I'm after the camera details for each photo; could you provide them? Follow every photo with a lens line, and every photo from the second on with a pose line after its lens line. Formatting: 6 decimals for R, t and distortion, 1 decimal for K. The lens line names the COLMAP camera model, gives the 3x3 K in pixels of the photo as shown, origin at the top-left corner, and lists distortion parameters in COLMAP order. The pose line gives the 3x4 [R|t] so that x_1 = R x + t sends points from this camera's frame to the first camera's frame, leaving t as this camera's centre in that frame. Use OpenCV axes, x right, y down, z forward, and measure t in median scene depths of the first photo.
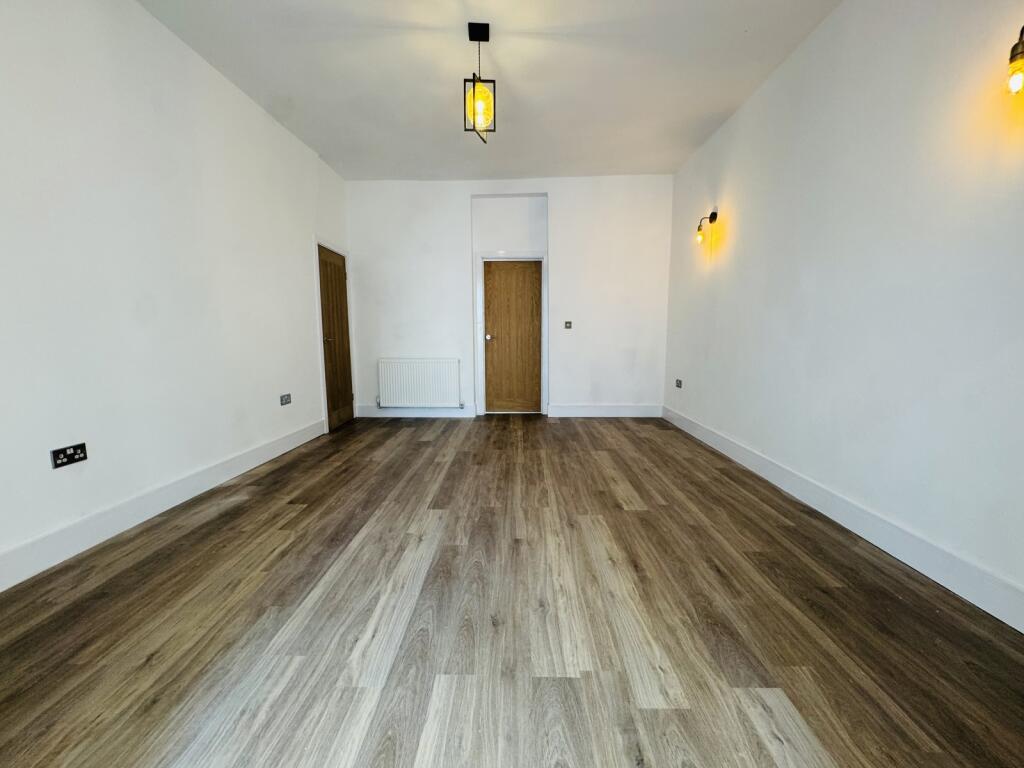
lens RADIAL K [[408.4, 0, 513.1], [0, 408.4, 383.9], [0, 0, 1]] dist [-0.007806, 0.003003]
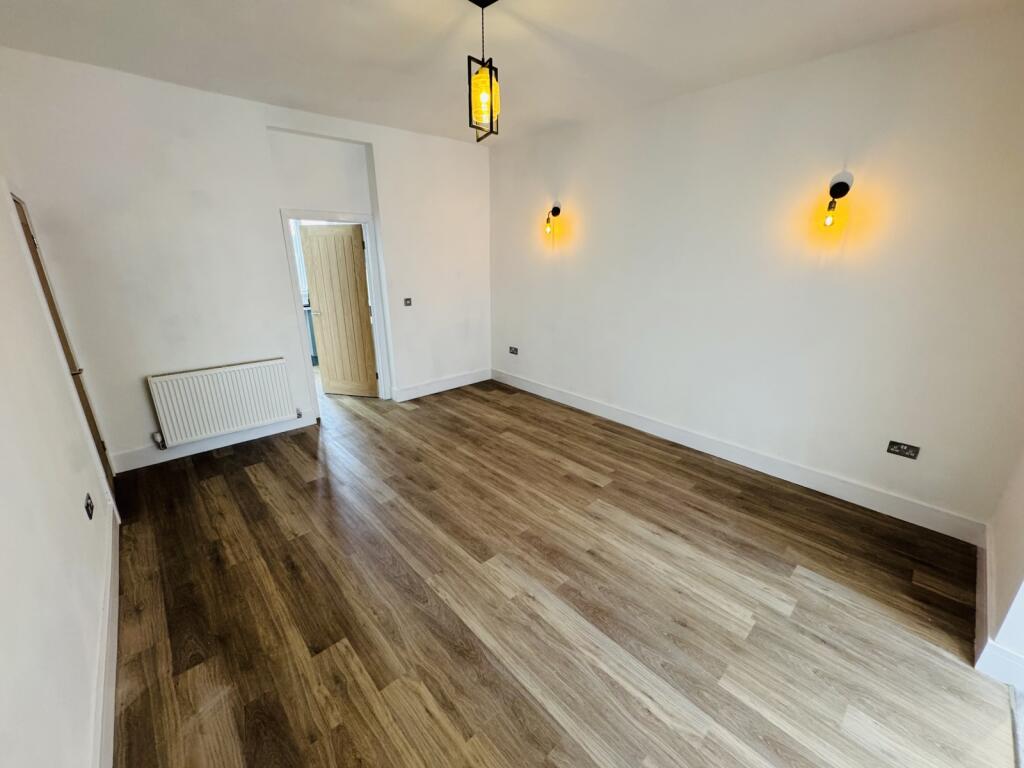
lens RADIAL K [[408.4, 0, 513.1], [0, 408.4, 383.9], [0, 0, 1]] dist [-0.007806, 0.003003]
pose [[0.722133, -0.206267, 0.660287, -0.719079], [0.078663, 0.972804, 0.217864, -0.309395], [-0.687268, -0.105387, 0.718719, 0.325409]]
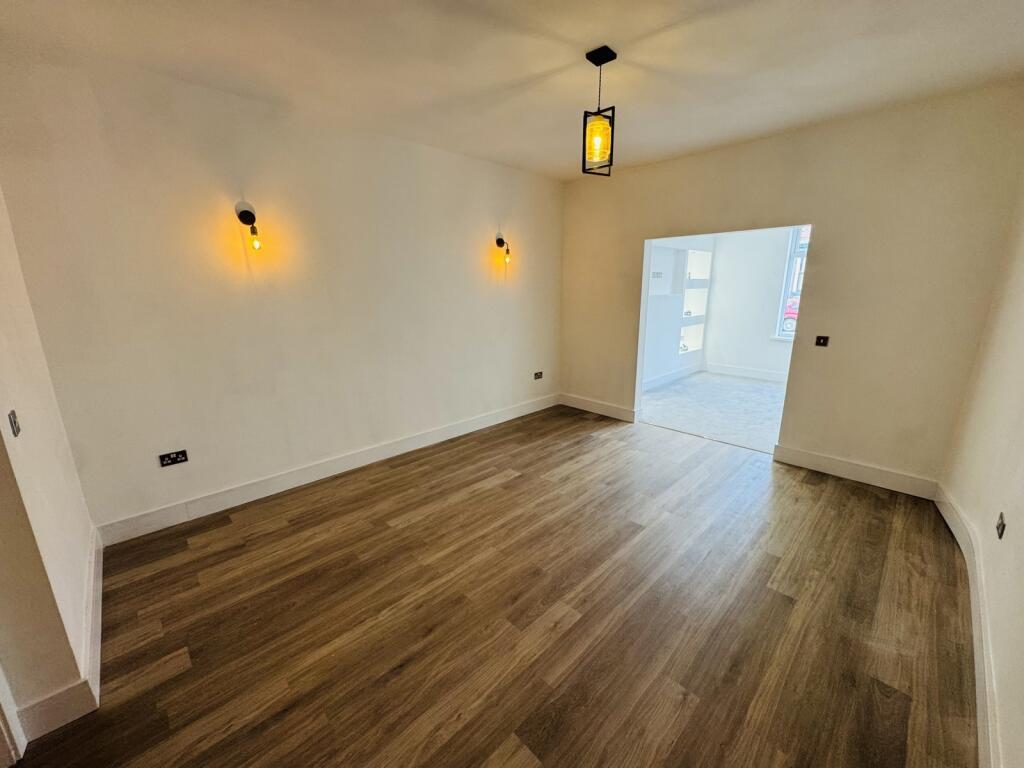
lens RADIAL K [[408.4, 0, 513.1], [0, 408.4, 383.9], [0, 0, 1]] dist [-0.007806, 0.003003]
pose [[-0.710397, -0.162706, 0.684735, -0.688593], [0.092508, 0.942883, 0.320022, -0.492765], [-0.697695, 0.290686, -0.654770, 1.962720]]
